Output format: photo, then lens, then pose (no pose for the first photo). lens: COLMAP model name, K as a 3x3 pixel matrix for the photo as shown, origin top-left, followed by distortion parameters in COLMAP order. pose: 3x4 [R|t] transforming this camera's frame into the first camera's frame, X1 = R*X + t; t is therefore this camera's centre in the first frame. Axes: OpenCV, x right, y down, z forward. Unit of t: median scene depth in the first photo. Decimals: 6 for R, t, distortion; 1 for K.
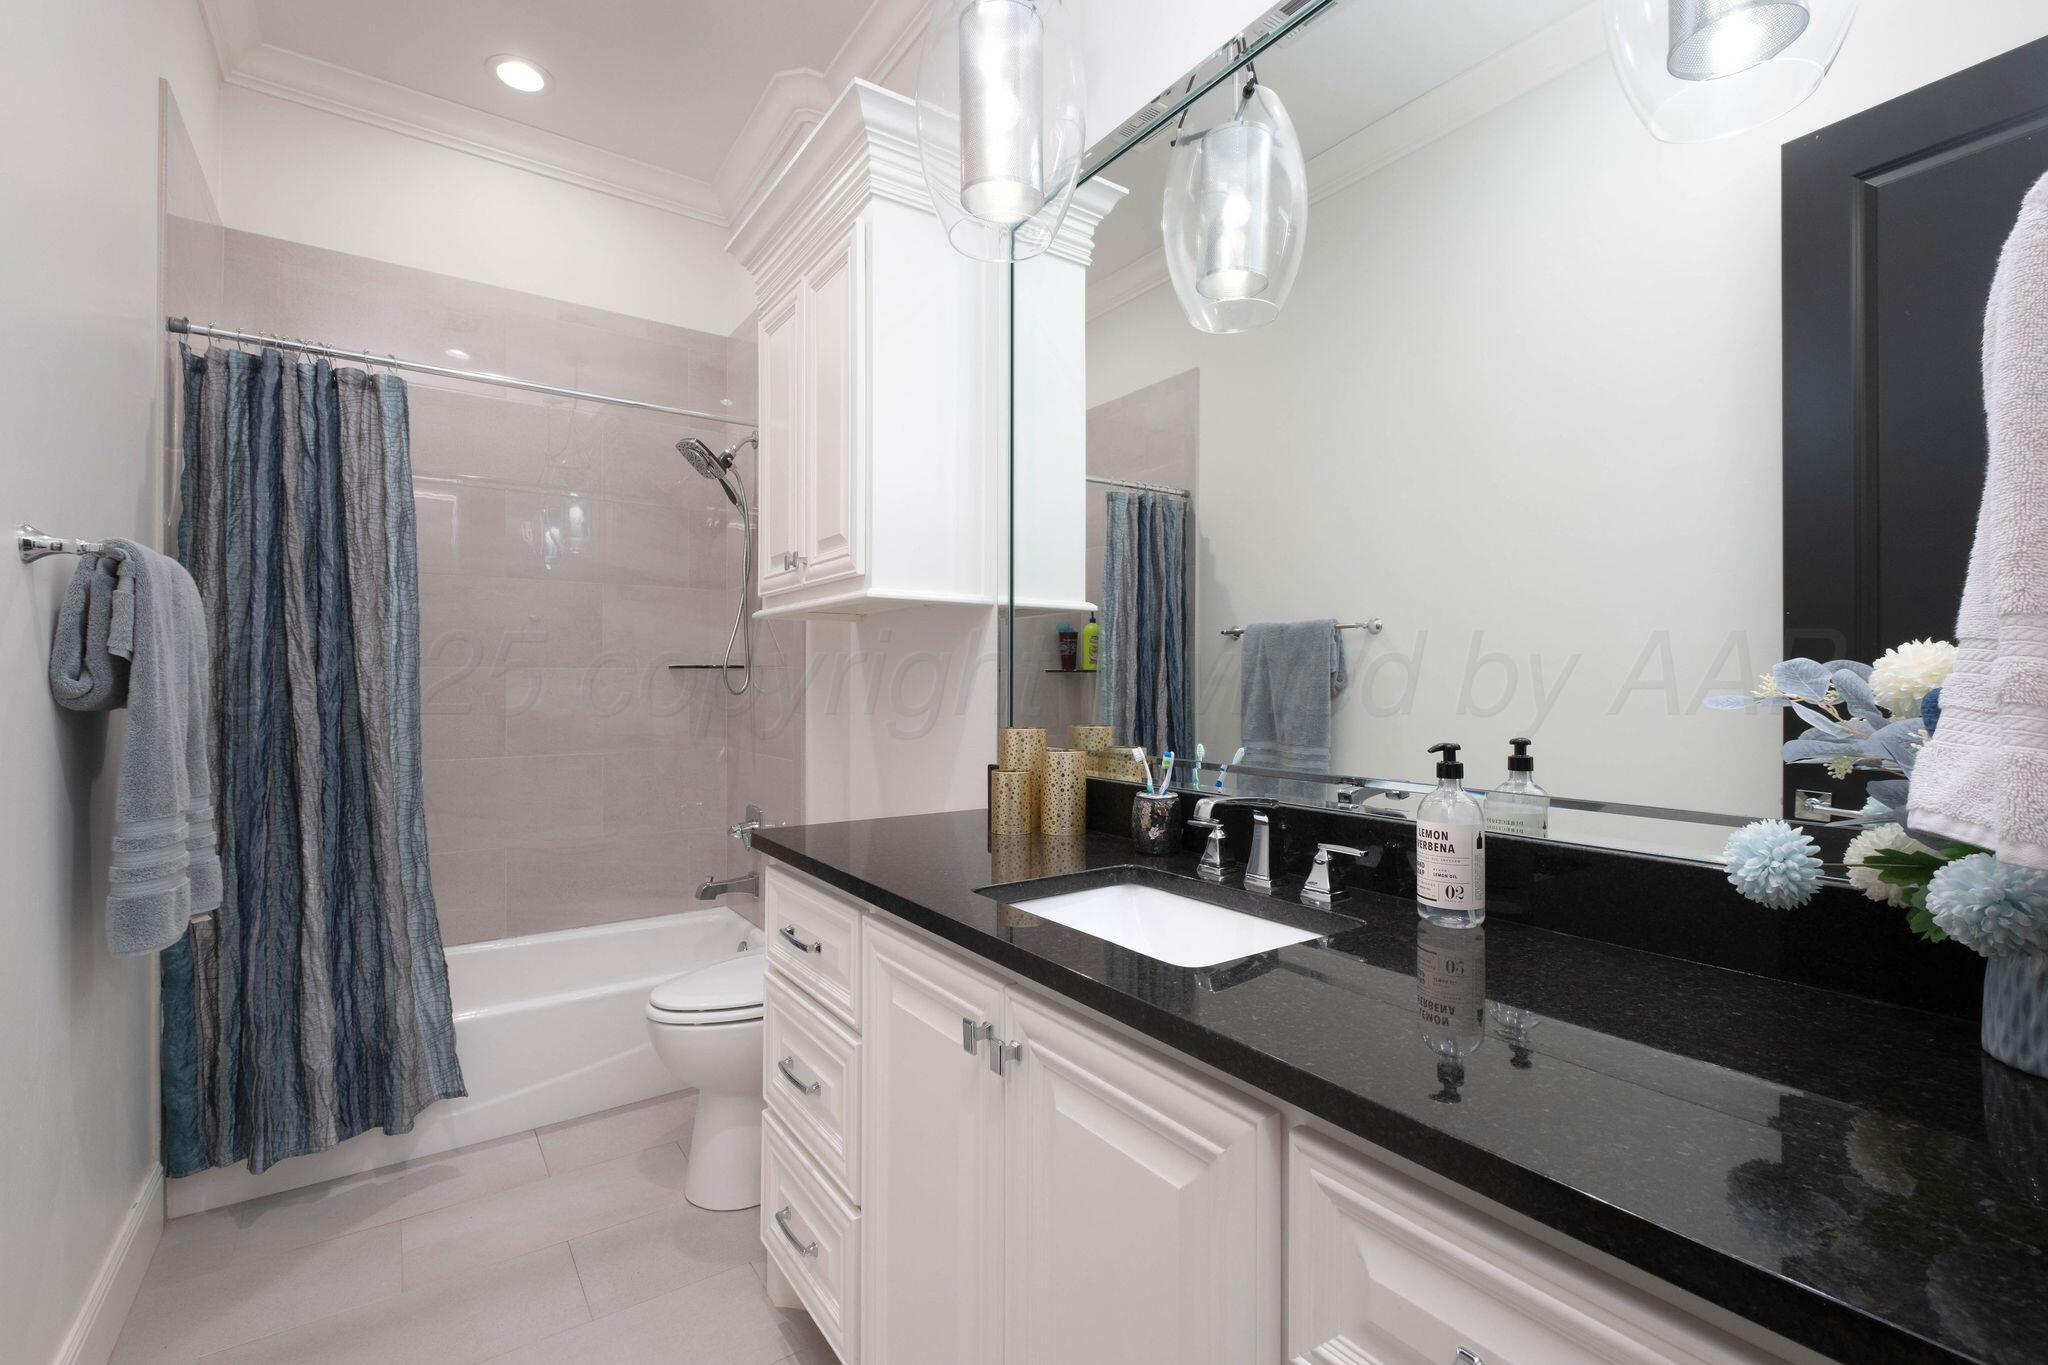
lens RADIAL K [[895.9, 0, 1024.0], [0, 895.9, 682.5], [0, 0, 1]] dist [0.000573, -0.006085]
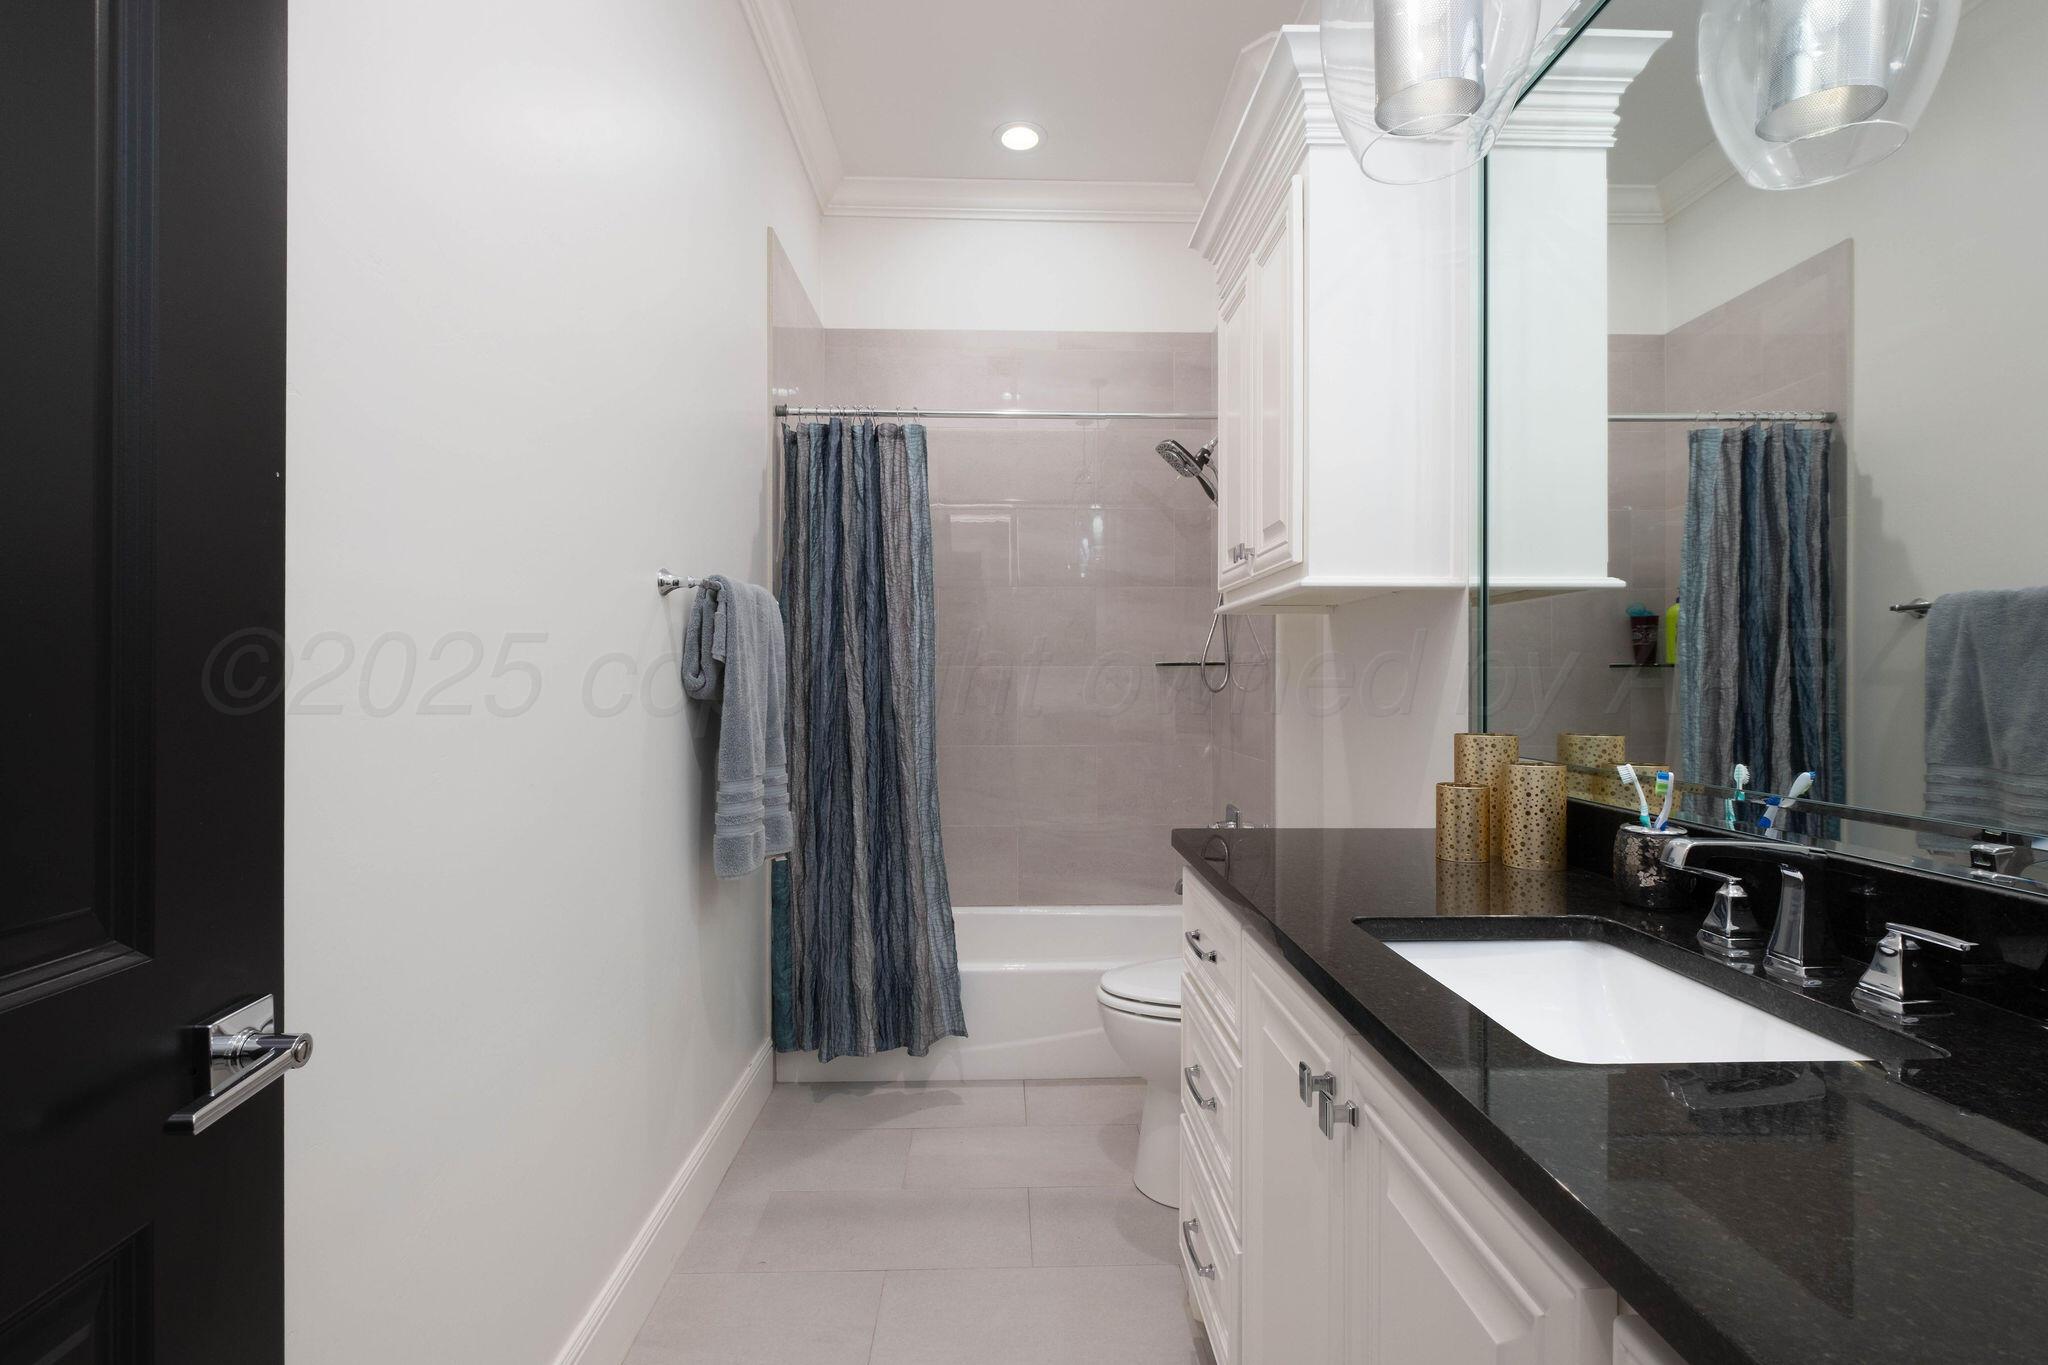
lens RADIAL K [[922.8, 0, 1024.0], [0, 922.8, 682.5], [0, 0, 1]] dist [0.001502, -0.007267]
pose [[0.831030, 0.001386, -0.556227, 0.112589], [-0.000153, 0.999997, 0.002264, 0.001138], [0.556228, -0.001796, 0.831028, 0.054077]]
